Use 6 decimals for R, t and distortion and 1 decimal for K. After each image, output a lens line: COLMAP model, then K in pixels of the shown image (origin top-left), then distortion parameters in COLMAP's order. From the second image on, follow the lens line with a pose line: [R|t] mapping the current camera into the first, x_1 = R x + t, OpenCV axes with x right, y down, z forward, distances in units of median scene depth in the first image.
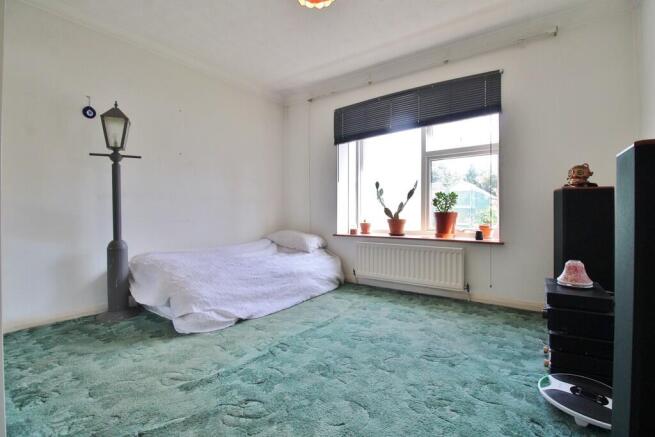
lens RADIAL K [[307.3, 0, 331.0], [0, 307.3, 217.7], [0, 0, 1]] dist [-0.022828, -0.002061]
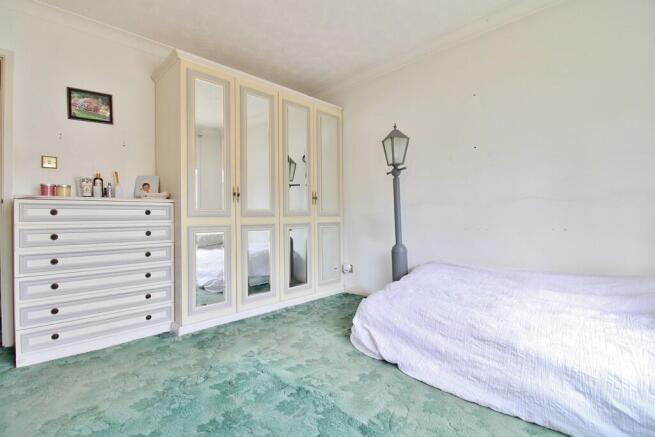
lens RADIAL K [[307.3, 0, 331.8], [0, 307.3, 215.0], [0, 0, 1]] dist [-0.022828, -0.002061]
pose [[-0.163823, 0.001046, -0.986489, 0.590311], [-0.007585, 0.999969, 0.002320, -0.045526], [0.986461, 0.007862, -0.163810, 1.165780]]
